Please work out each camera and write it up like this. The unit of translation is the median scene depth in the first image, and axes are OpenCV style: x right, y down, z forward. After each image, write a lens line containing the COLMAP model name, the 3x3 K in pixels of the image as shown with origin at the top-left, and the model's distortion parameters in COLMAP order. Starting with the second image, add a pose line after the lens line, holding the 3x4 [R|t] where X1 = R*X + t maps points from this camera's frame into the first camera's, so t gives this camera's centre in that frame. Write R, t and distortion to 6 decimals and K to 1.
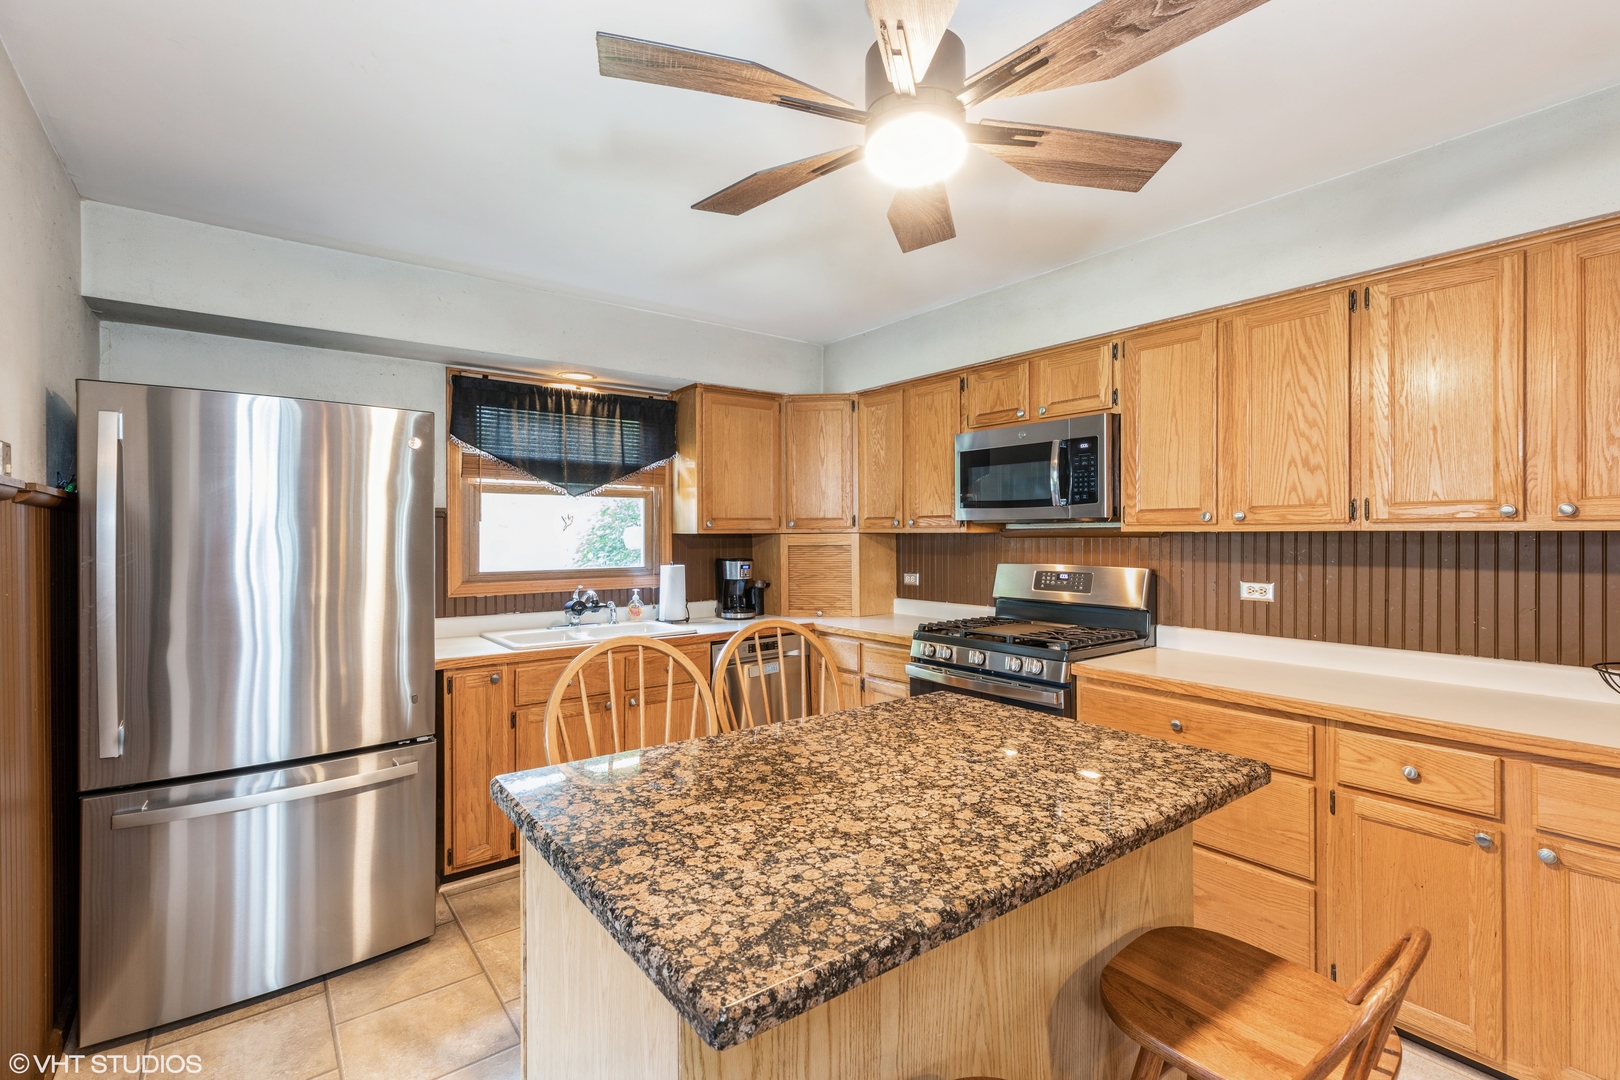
lens RADIAL K [[716.3, 0, 812.3], [0, 716.3, 540.4], [0, 0, 1]] dist [-0.000860, 0.000859]
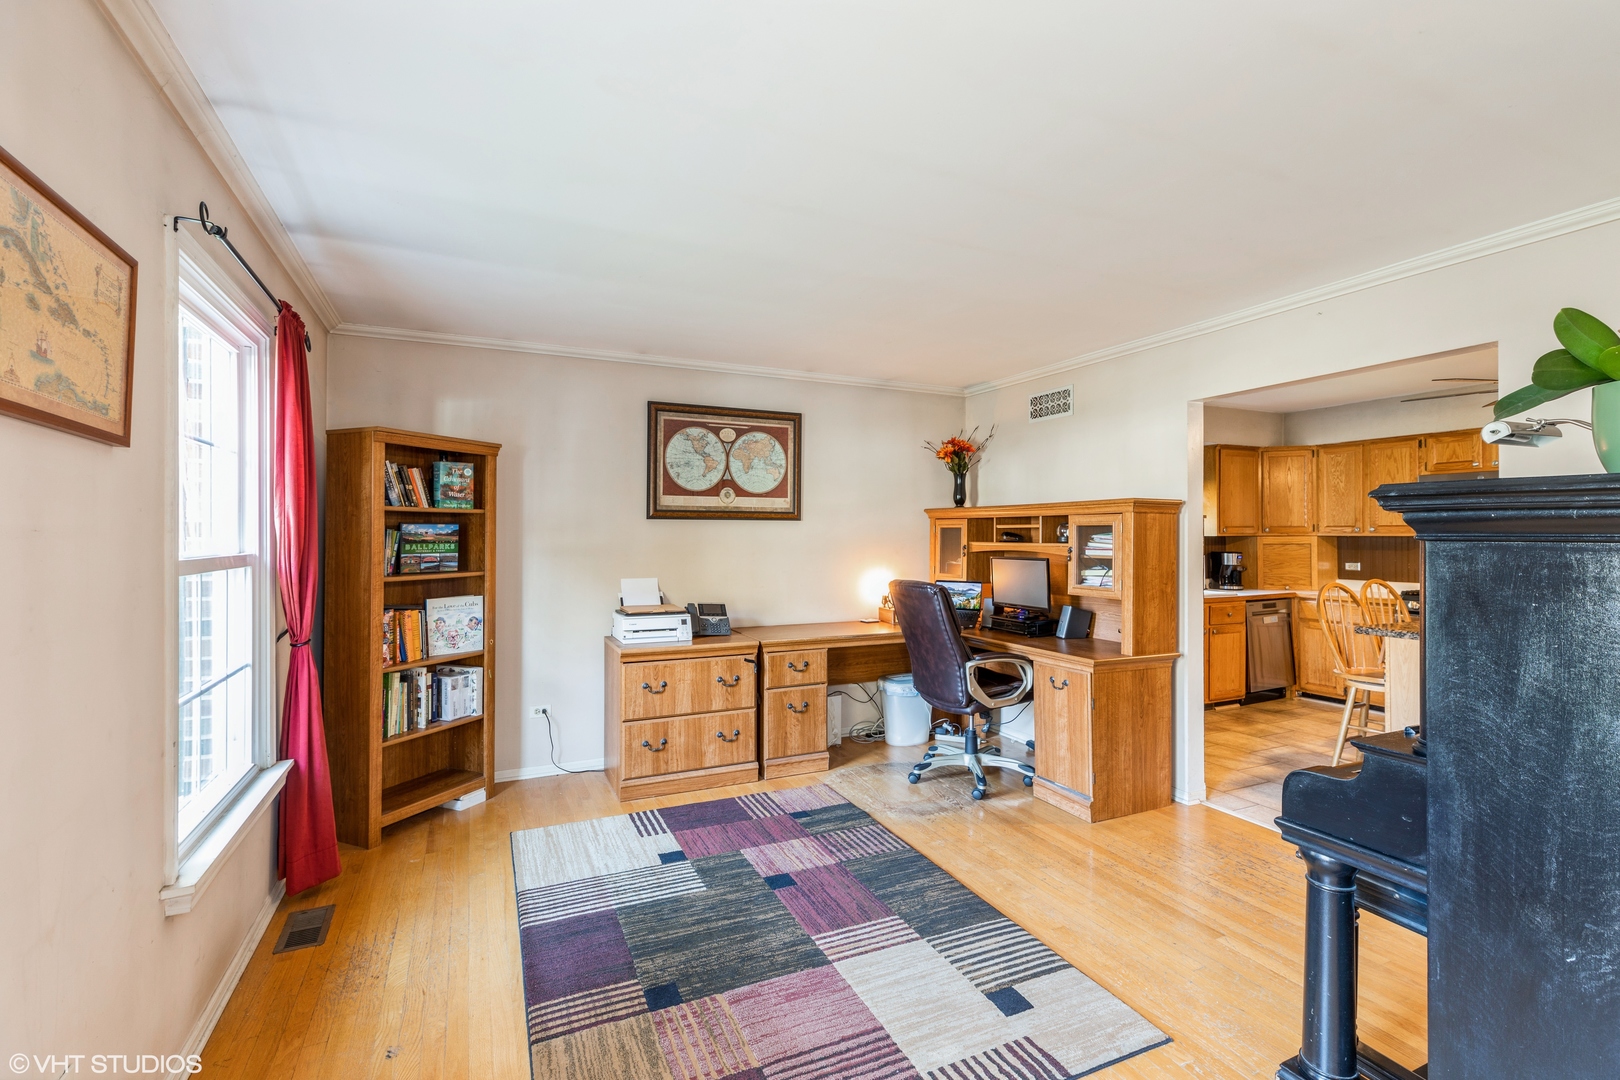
lens RADIAL K [[716.3, 0, 809.3], [0, 716.3, 536.8], [0, 0, 1]] dist [-0.000860, 0.000859]
pose [[0.976150, 0.004100, -0.217056, -0.754220], [-0.005496, 0.999968, -0.005829, 0.007533], [0.217026, 0.006883, 0.976142, -0.837387]]
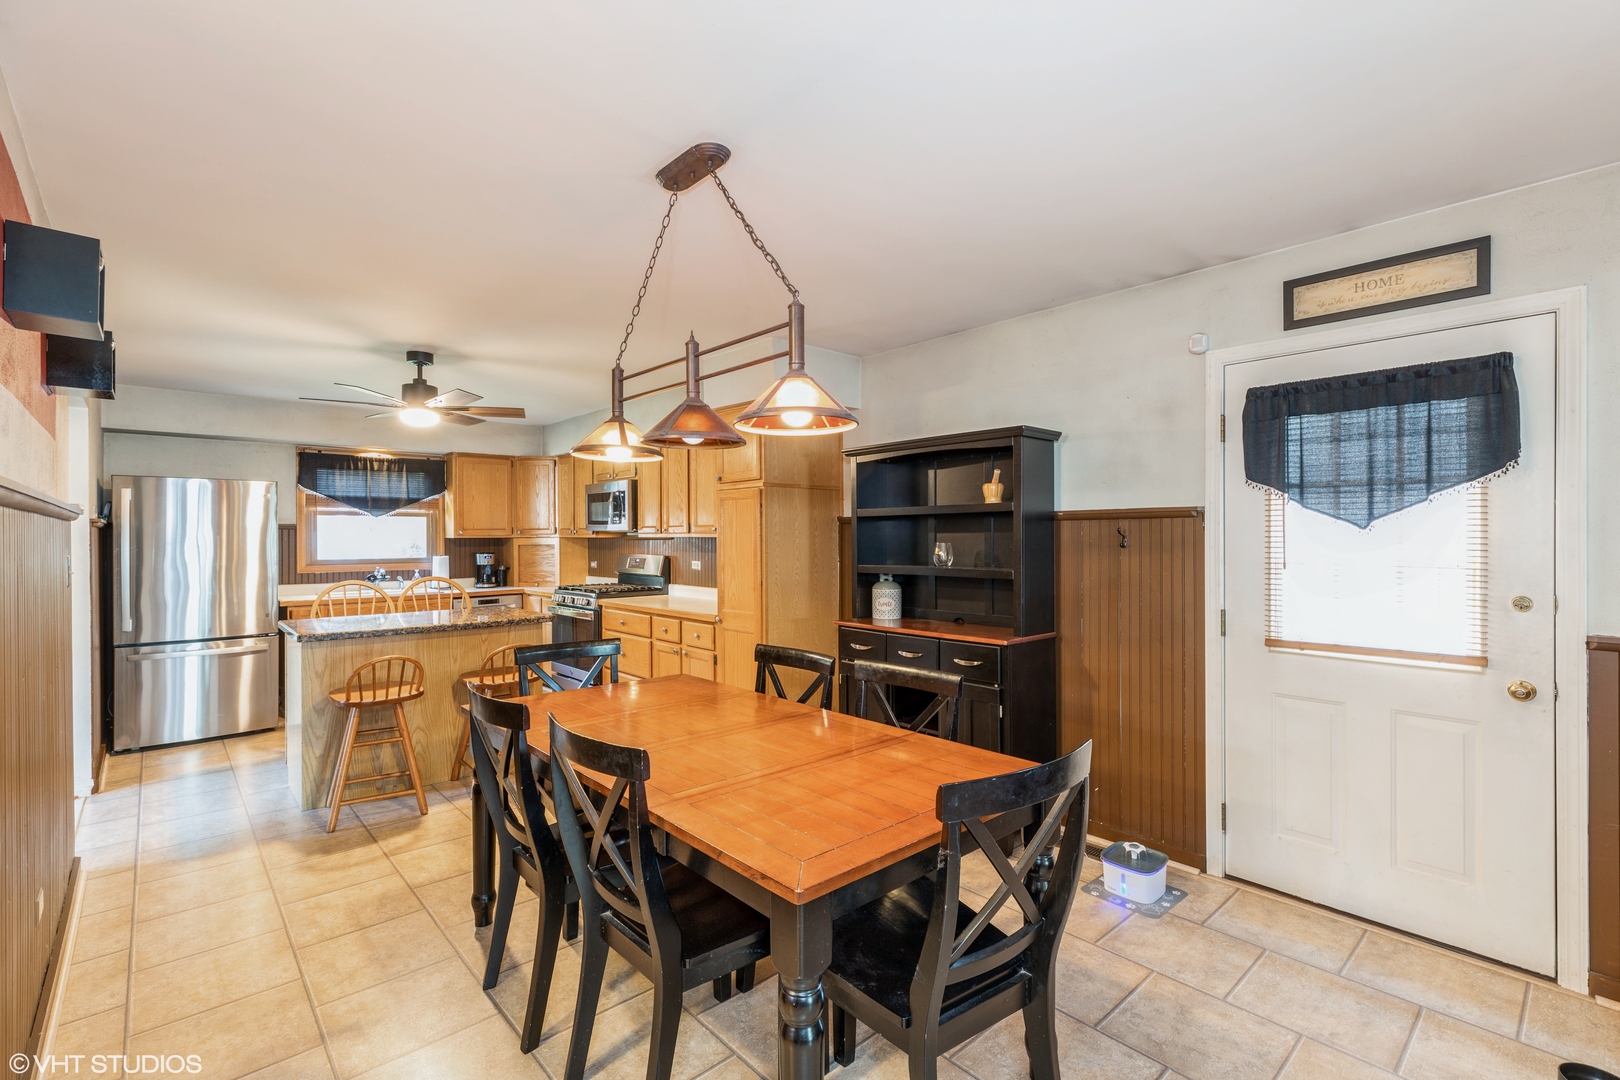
lens RADIAL K [[716.3, 0, 819.4], [0, 716.3, 539.2], [0, 0, 1]] dist [-0.000860, 0.000859]
pose [[0.995710, 0.000116, 0.092530, 0.594536], [0.000195, 0.999994, -0.003353, -0.000425], [-0.092529, 0.003357, 0.995704, -0.863777]]
